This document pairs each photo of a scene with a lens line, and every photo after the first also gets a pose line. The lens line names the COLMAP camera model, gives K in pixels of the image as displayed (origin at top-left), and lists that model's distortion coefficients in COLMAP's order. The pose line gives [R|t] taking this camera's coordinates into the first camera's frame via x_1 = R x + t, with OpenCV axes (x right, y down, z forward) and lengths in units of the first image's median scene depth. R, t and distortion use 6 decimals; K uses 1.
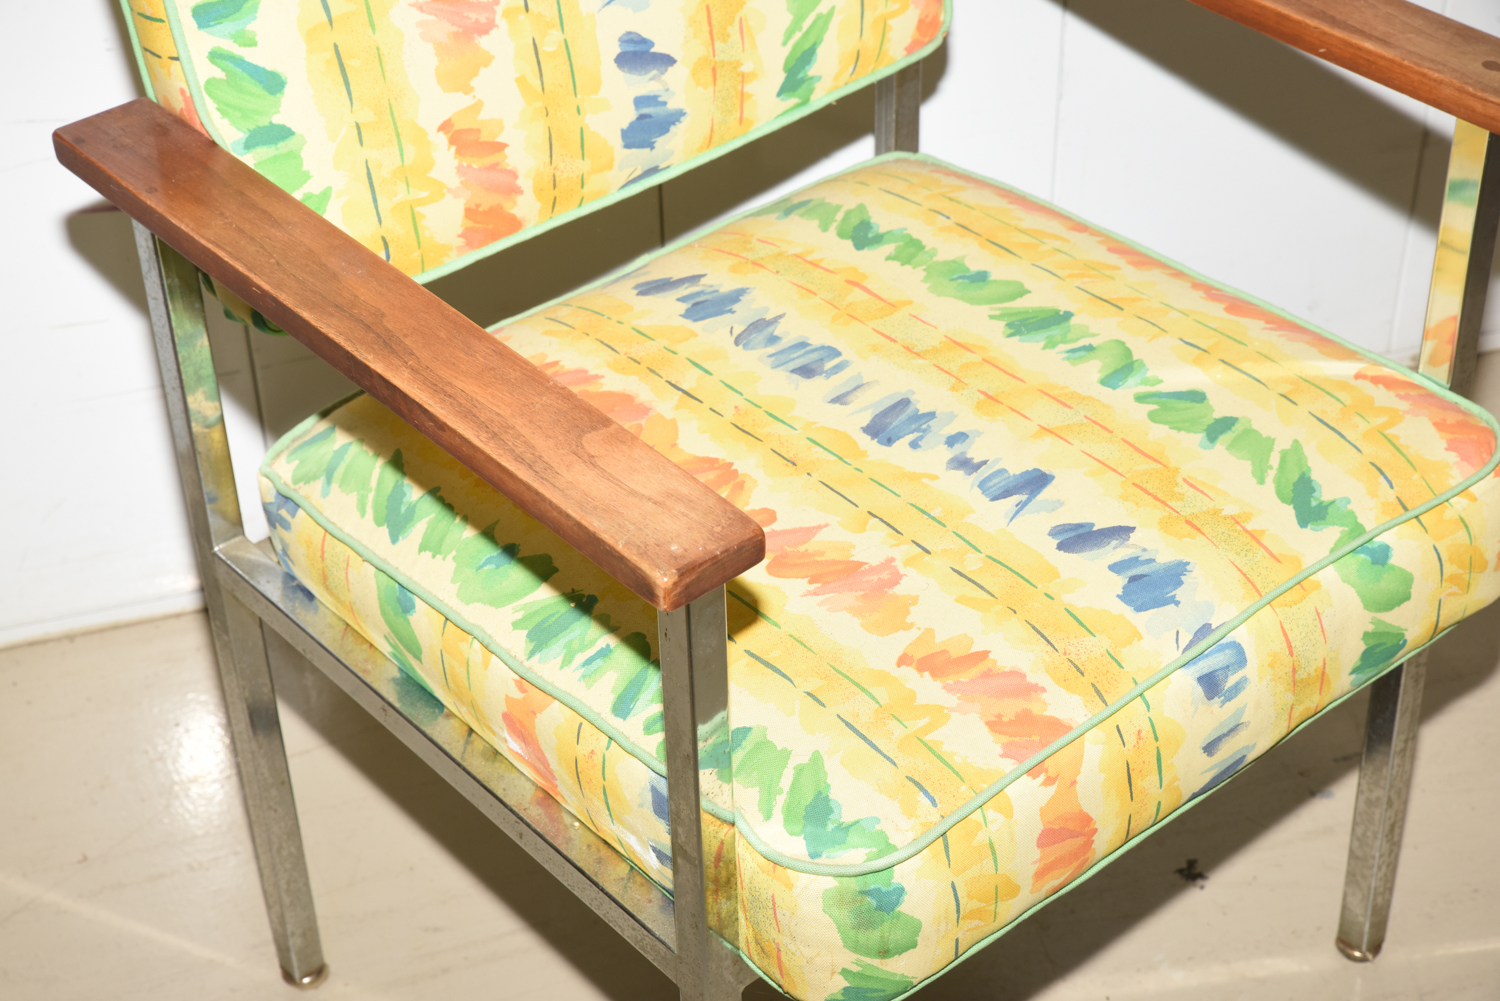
lens RADIAL K [[2681.8, 0, 743.7], [0, 2681.8, 495.9], [0, 0, 1]] dist [0.140974, 0.356657]
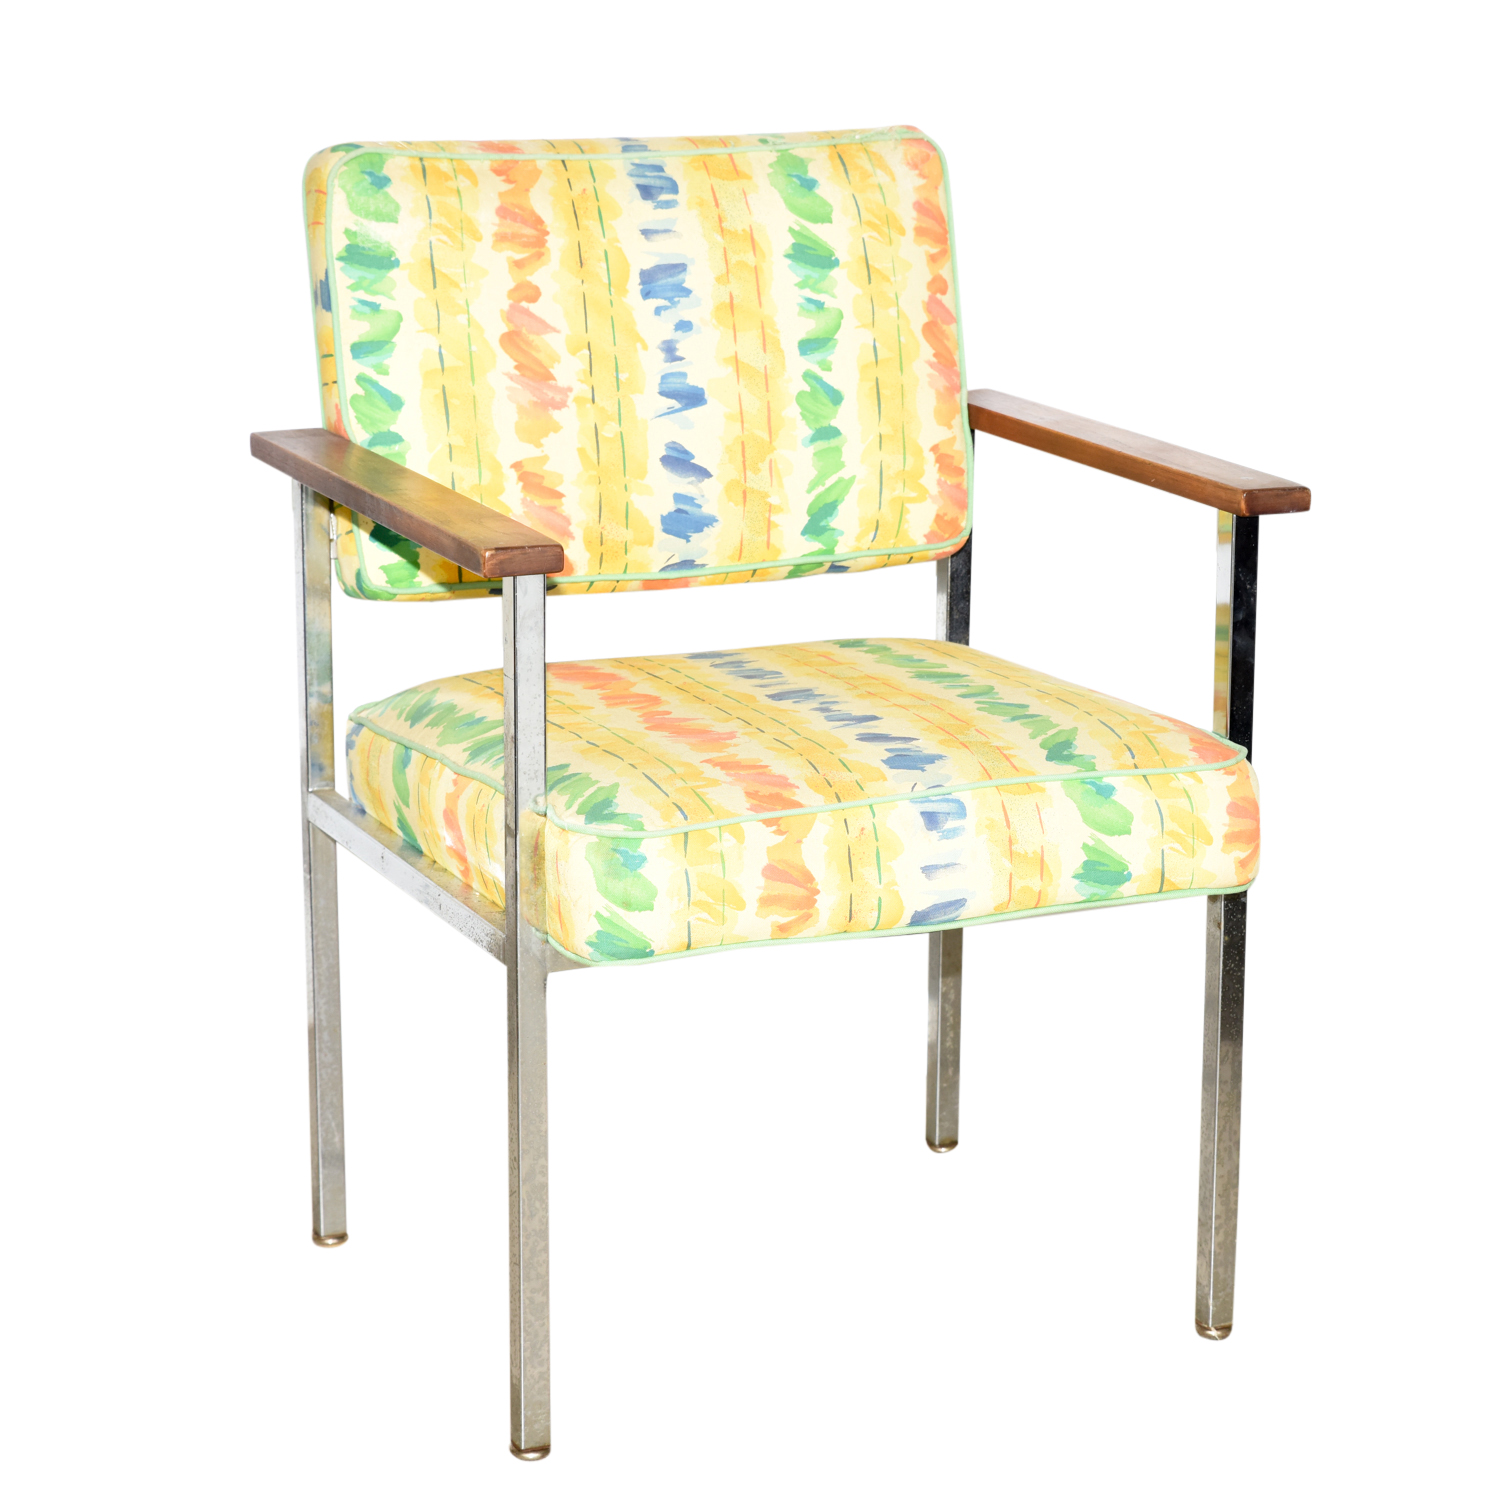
lens RADIAL K [[4042.4, 0, 865.3], [0, 4042.4, 750.9], [0, 0, 1]] dist [0.111936, 0.373557]
pose [[0.965463, 0.096385, -0.242057, 0.585383], [-0.184158, 0.909654, -0.372310, 0.744691], [0.184303, 0.404029, 0.895987, -0.781998]]
